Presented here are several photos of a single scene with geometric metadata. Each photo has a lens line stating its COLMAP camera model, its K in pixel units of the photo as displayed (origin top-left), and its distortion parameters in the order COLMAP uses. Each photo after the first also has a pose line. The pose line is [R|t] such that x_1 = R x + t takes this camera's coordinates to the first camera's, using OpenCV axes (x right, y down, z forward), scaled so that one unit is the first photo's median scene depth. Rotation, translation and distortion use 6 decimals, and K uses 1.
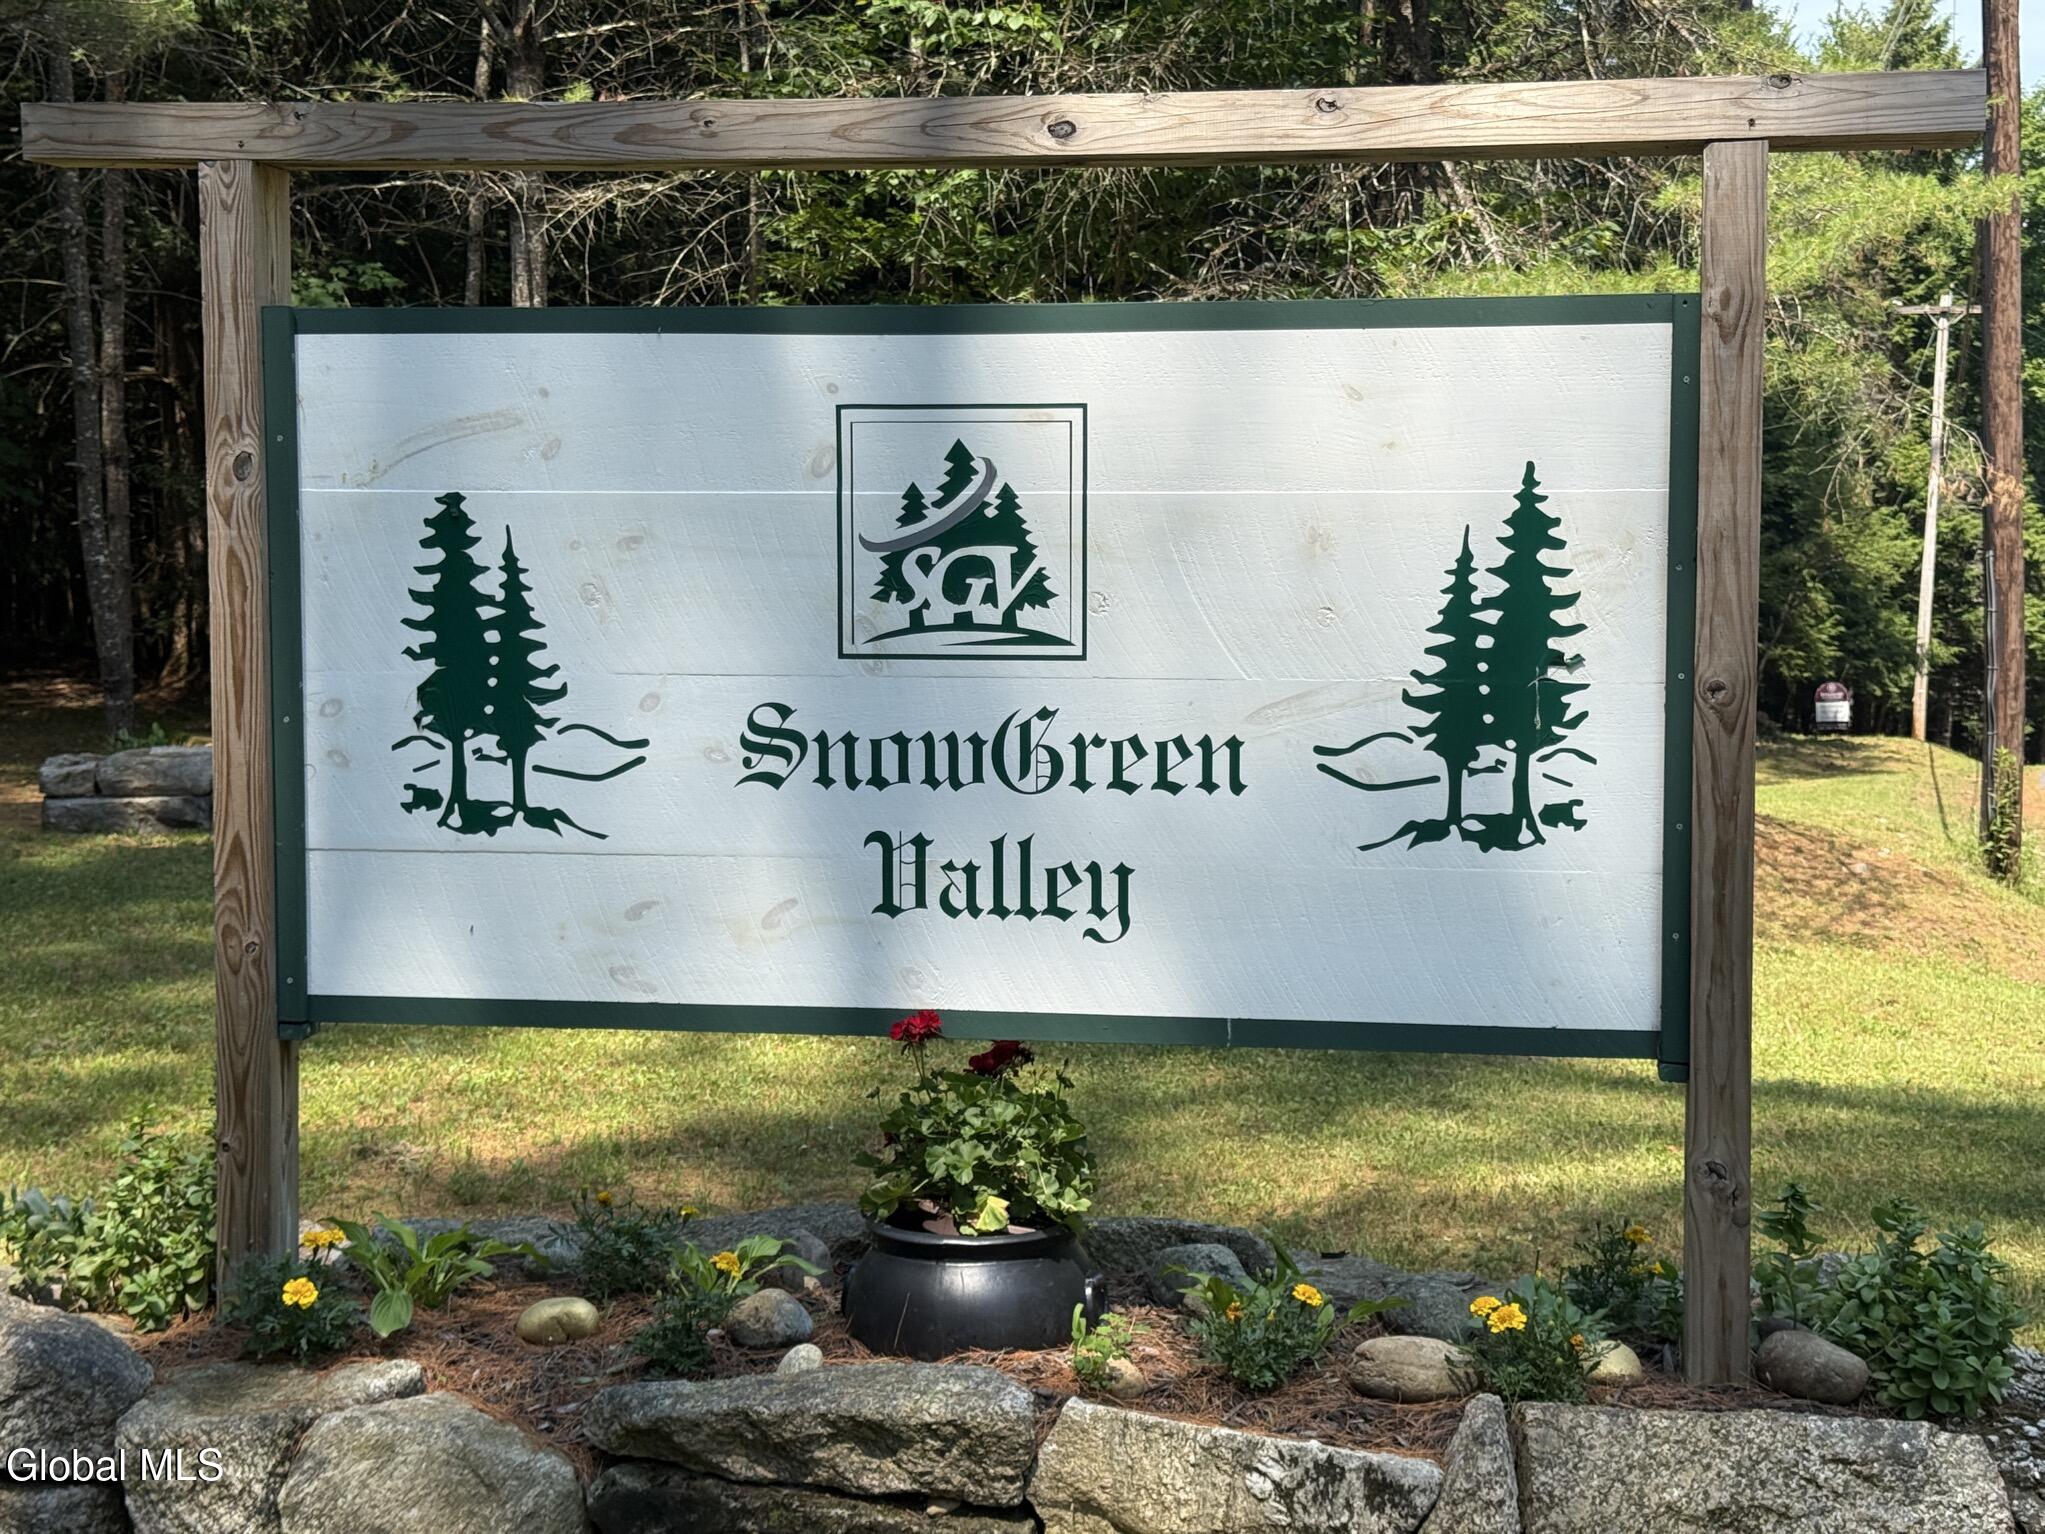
lens RADIAL K [[2832.4, 0, 1024.4], [0, 2832.4, 765.8], [0, 0, 1]] dist [0.068660, 0.000000]
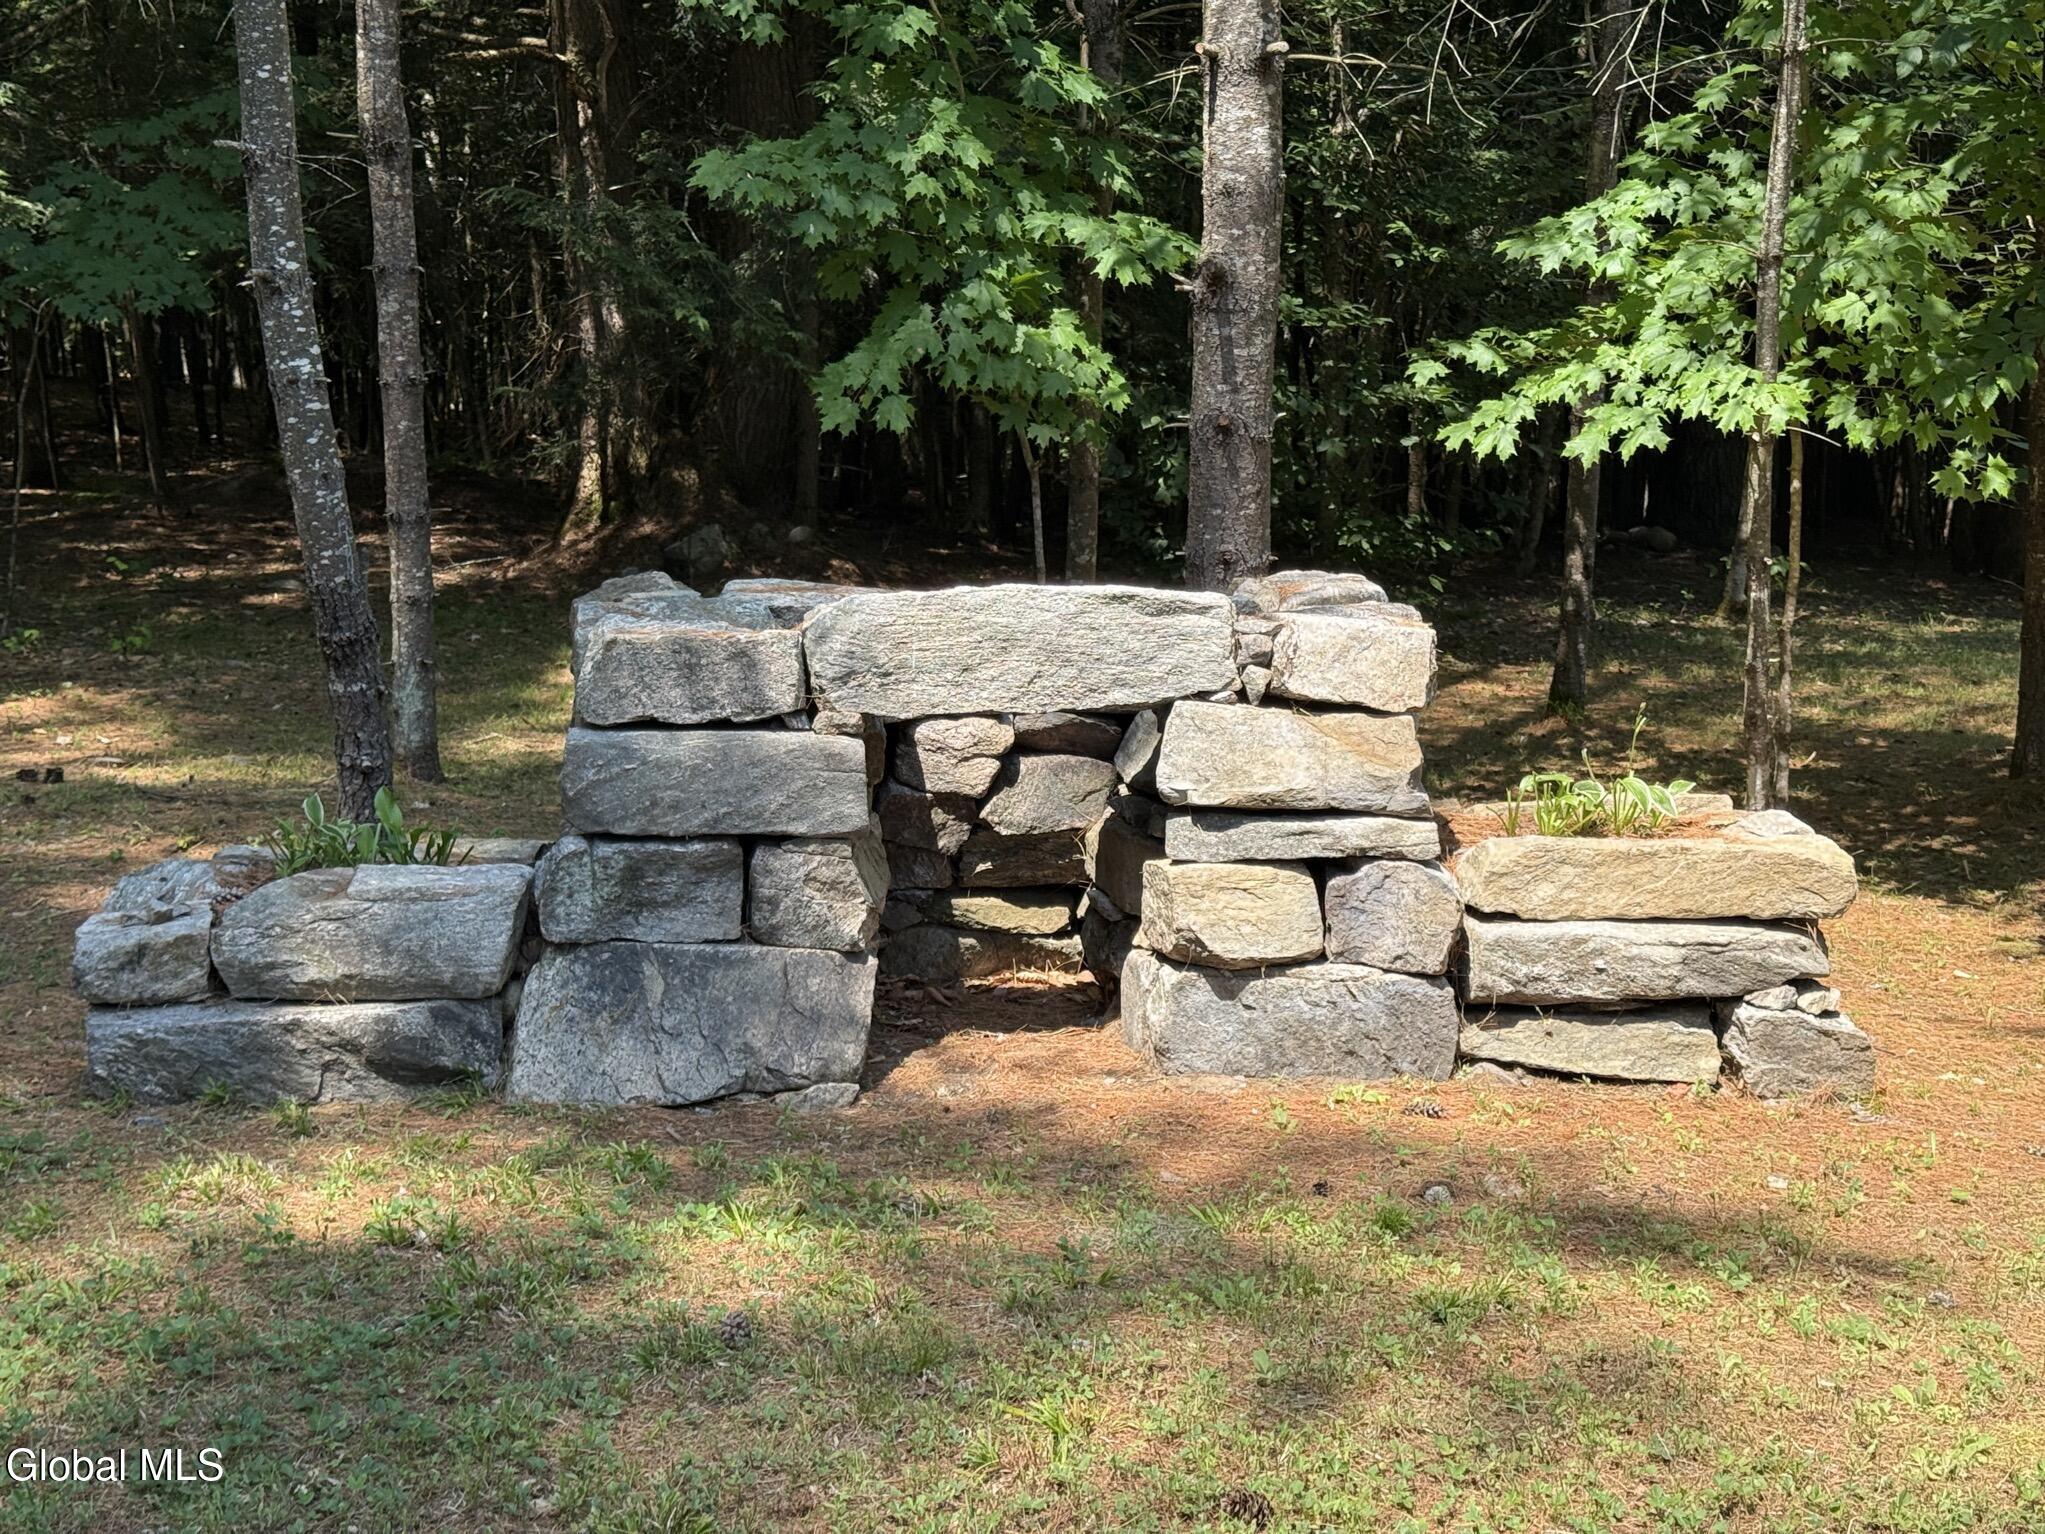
lens RADIAL K [[2832.4, 0, 1019.8], [0, 2832.4, 769.8], [0, 0, 1]] dist [0.068660, 0.000000]
pose [[0.985711, 0.020121, -0.167240, -0.477870], [-0.006342, 0.996569, 0.082521, -0.160984], [0.168326, -0.080281, 0.982457, 1.979974]]
